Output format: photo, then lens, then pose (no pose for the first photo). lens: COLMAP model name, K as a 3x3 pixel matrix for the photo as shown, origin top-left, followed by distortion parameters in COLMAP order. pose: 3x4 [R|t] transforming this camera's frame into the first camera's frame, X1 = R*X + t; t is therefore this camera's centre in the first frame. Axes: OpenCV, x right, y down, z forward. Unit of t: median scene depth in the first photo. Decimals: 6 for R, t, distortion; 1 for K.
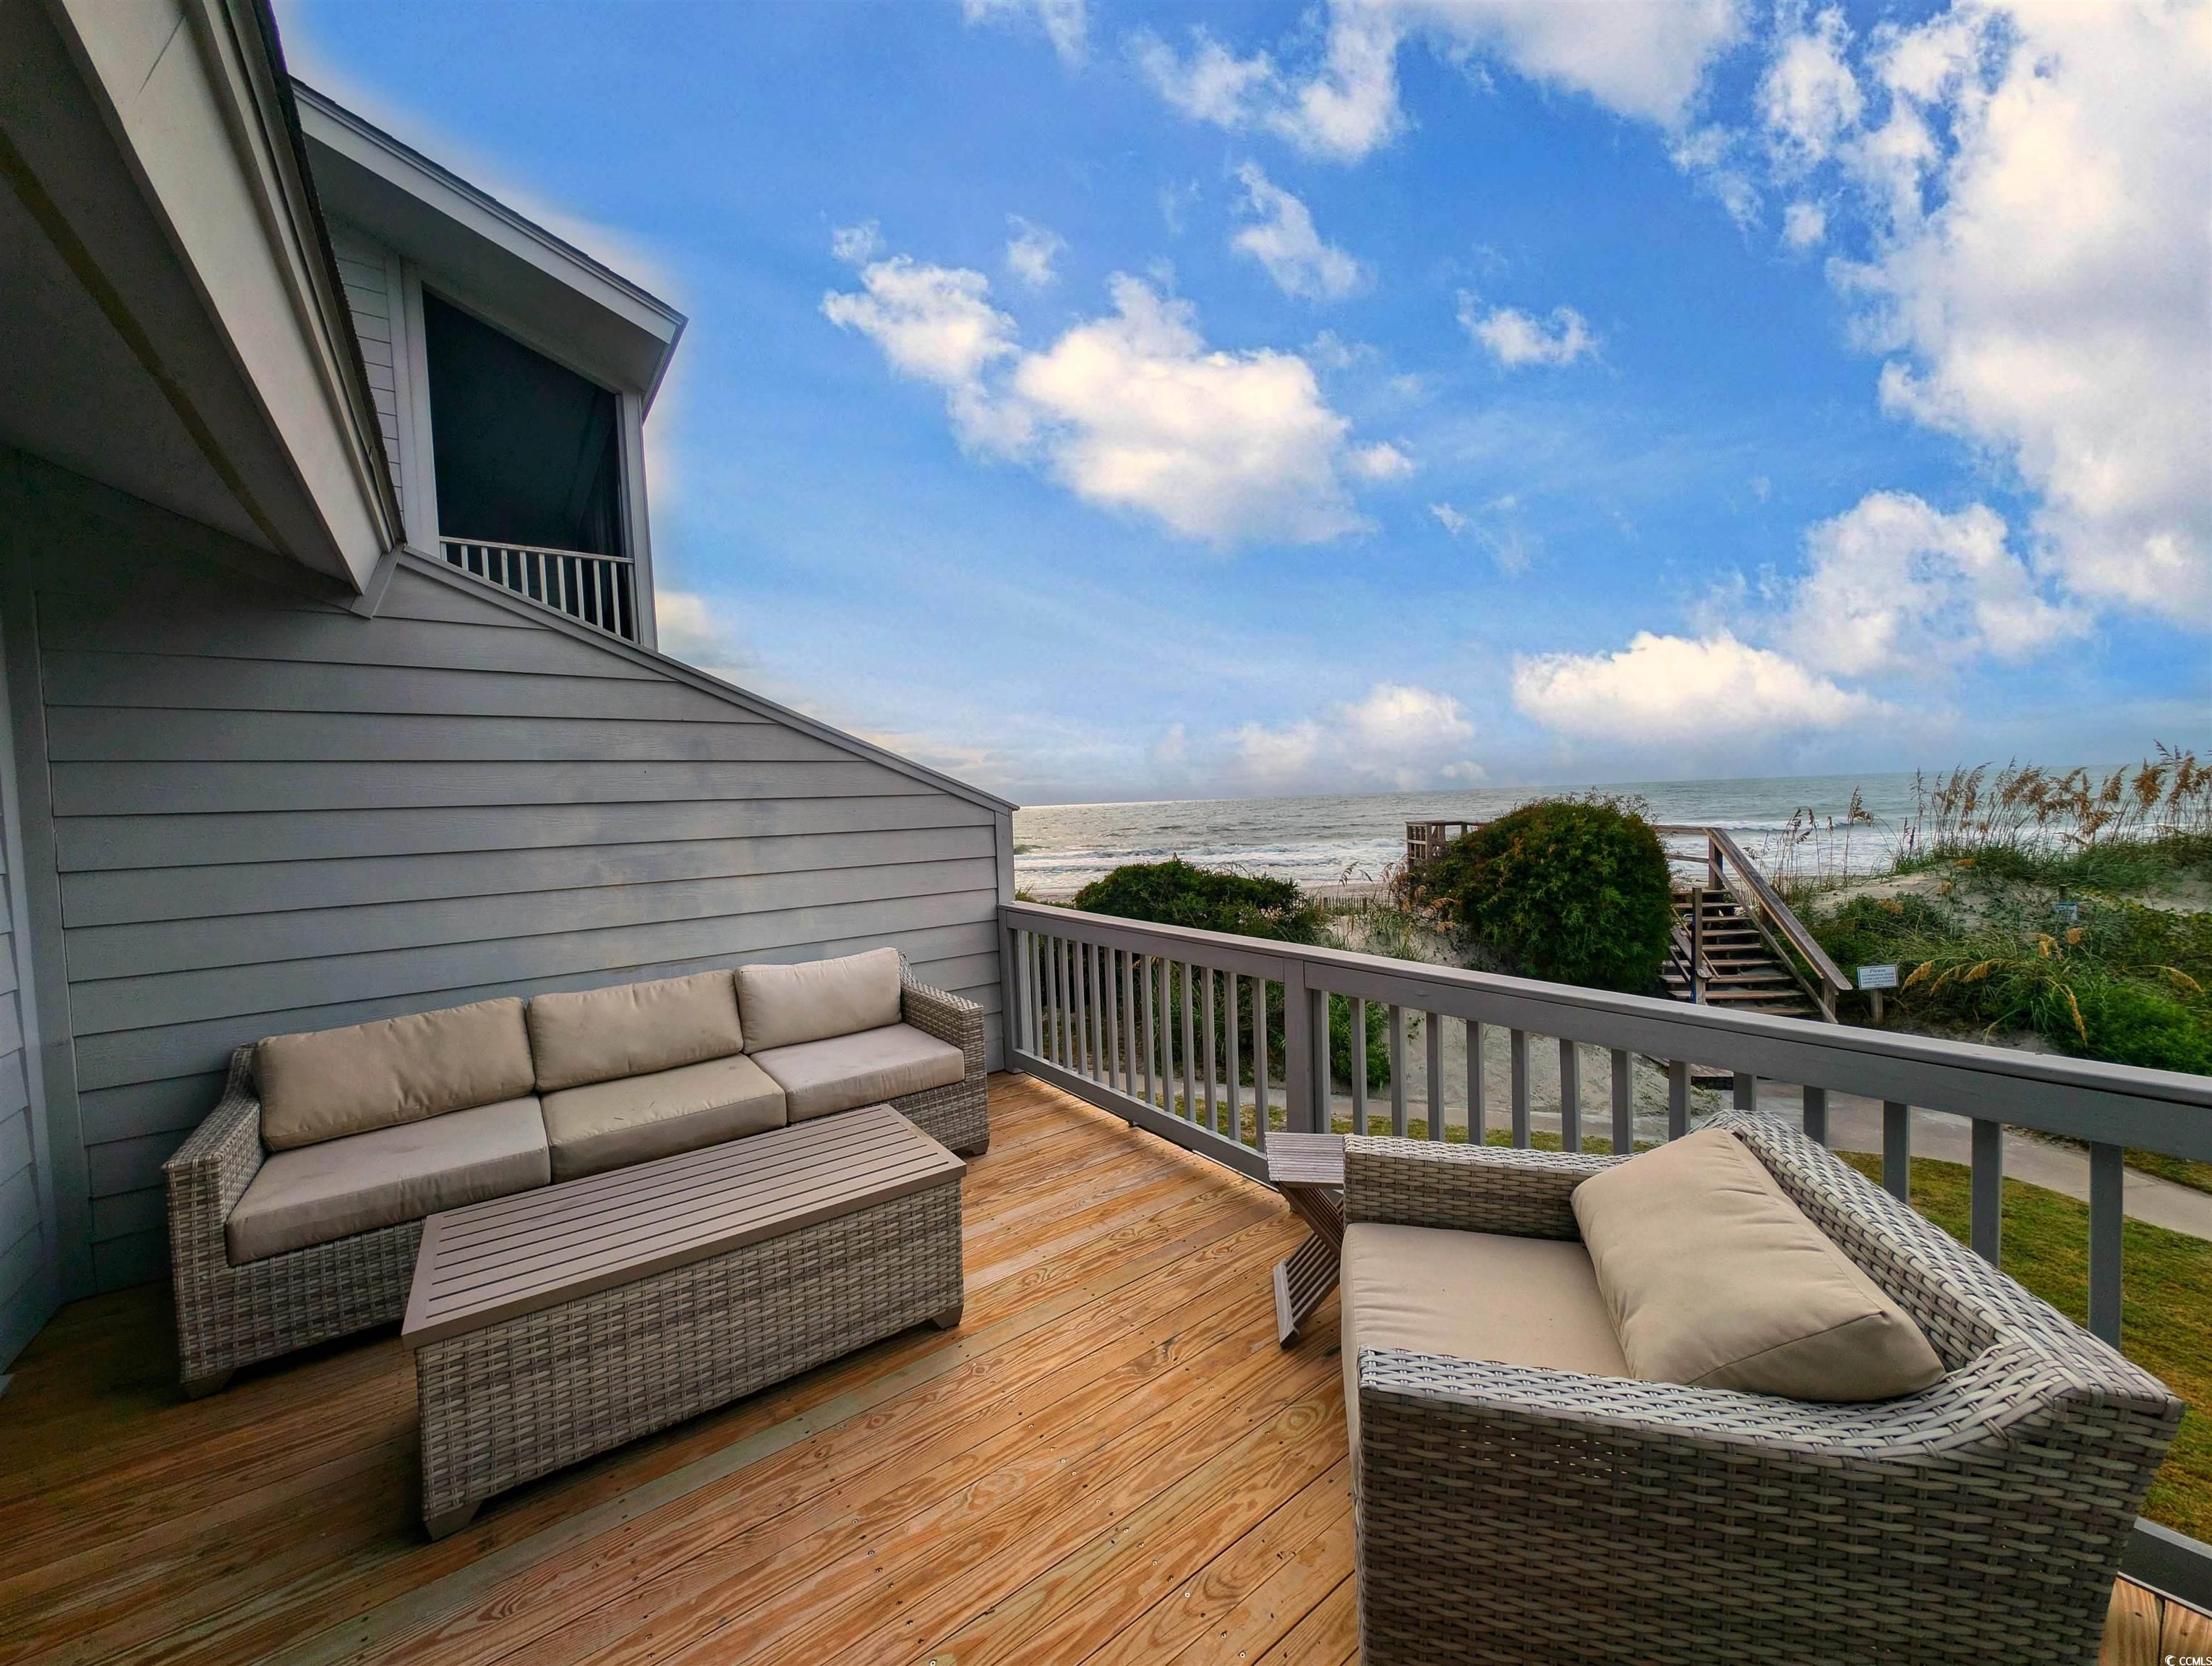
lens RADIAL K [[833.7, 0, 1107.4], [0, 833.7, 844.0], [0, 0, 1]] dist [0.006492, -0.003116]
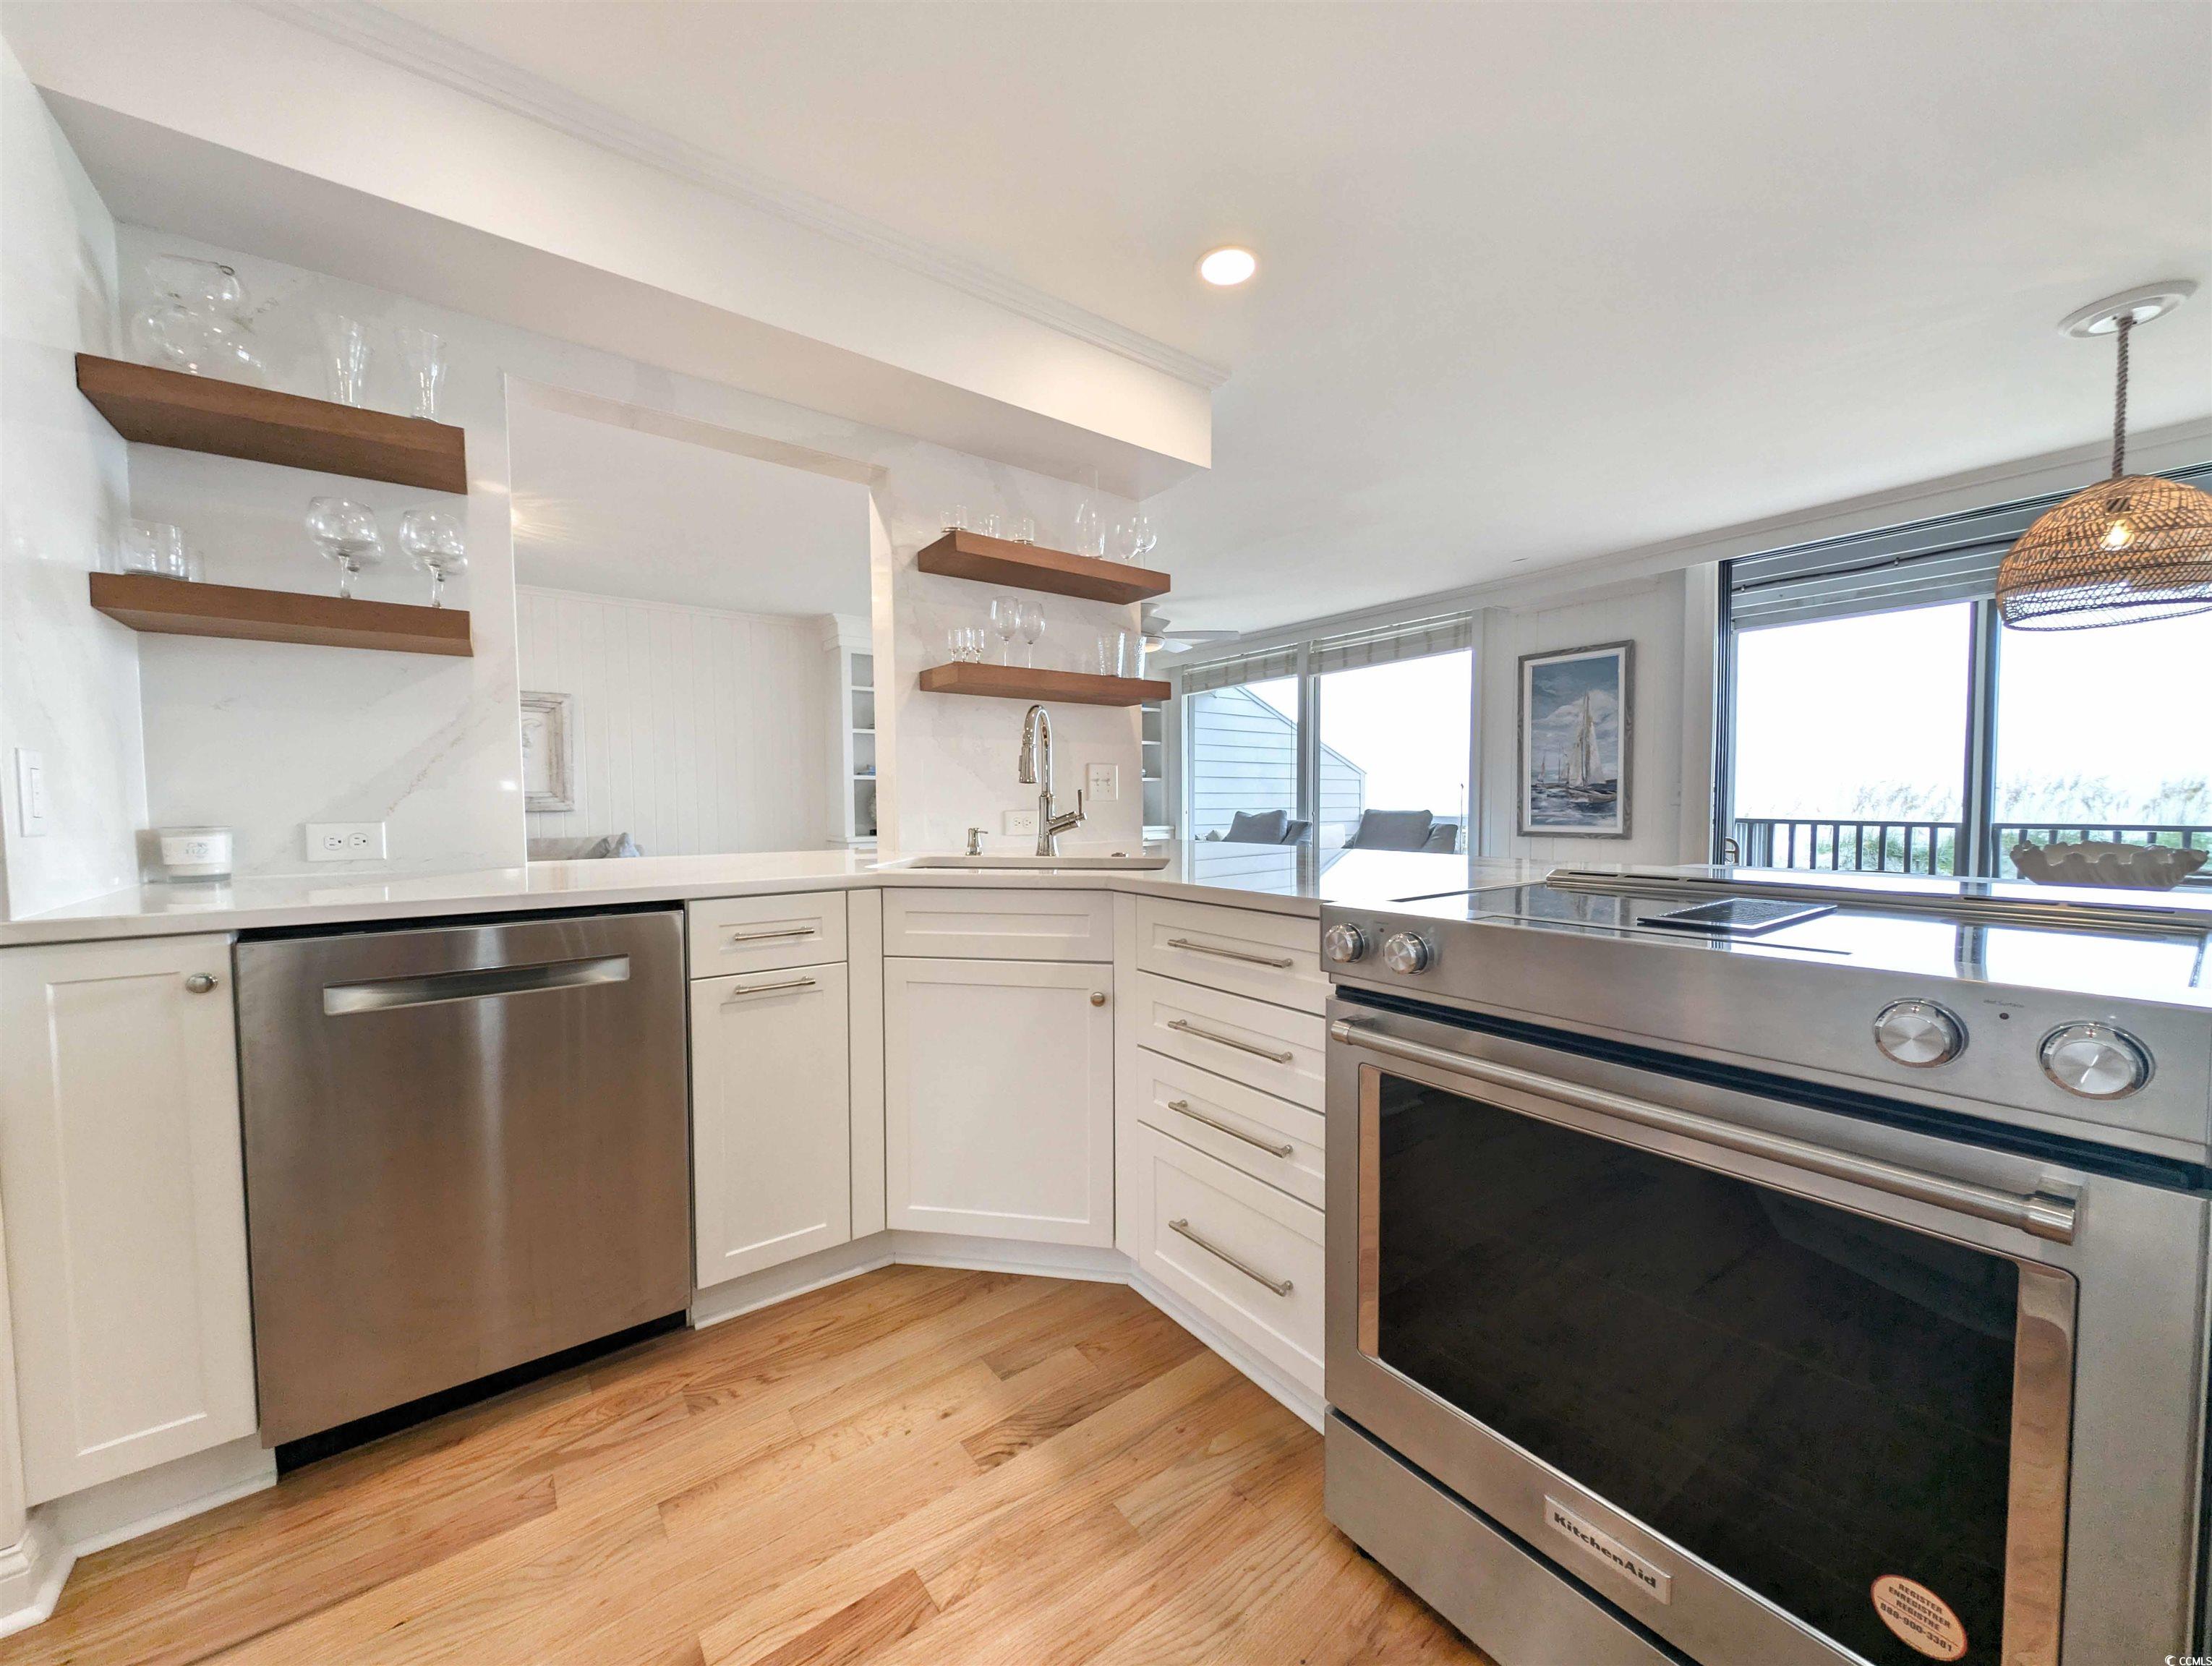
lens RADIAL K [[833.7, 0, 1090.0], [0, 833.7, 838.9], [0, 0, 1]] dist [0.006492, -0.003116]
pose [[0.999473, 0.031336, -0.008480, -1.109462], [-0.031389, 0.999488, -0.006171, 0.231210], [0.008282, 0.006433, 0.999945, -1.698816]]
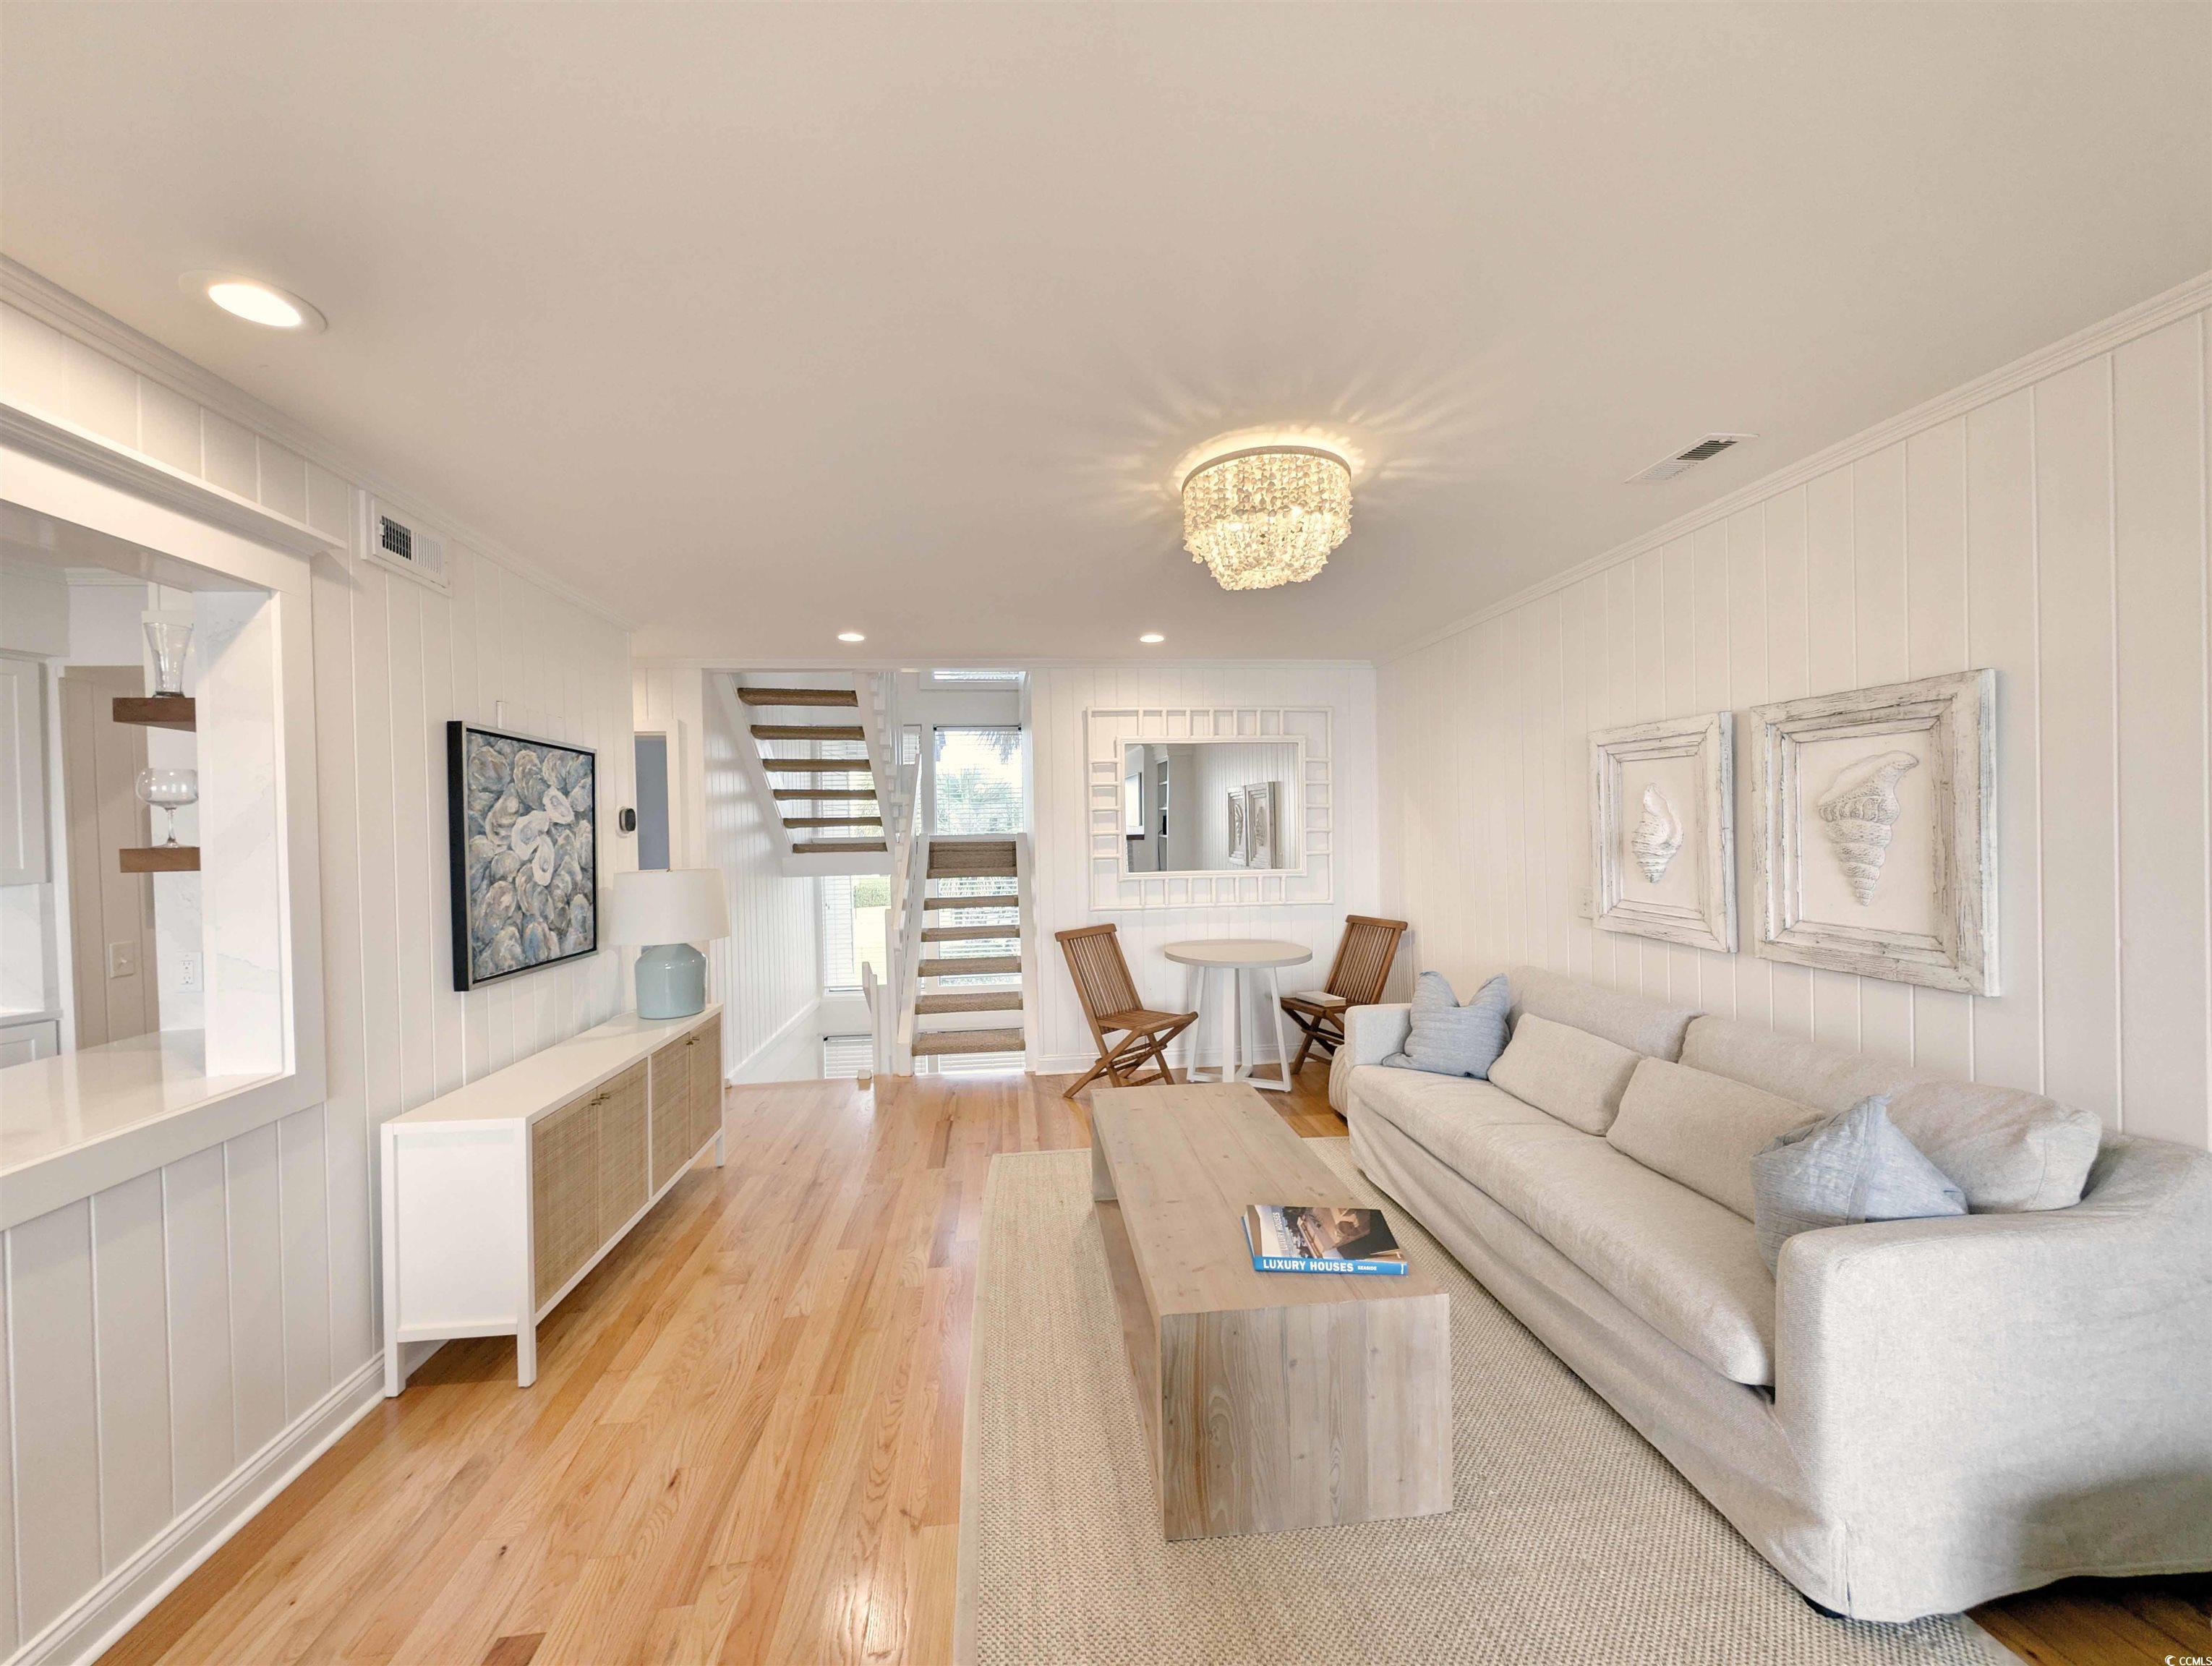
lens RADIAL K [[833.7, 0, 1096.7], [0, 833.7, 838.0], [0, 0, 1]] dist [0.006492, -0.003116]
pose [[-0.509450, 0.056288, -0.858657, -1.318030], [-0.006950, 0.997557, 0.069517, 0.061266], [0.860472, 0.041383, -0.507814, -0.385210]]
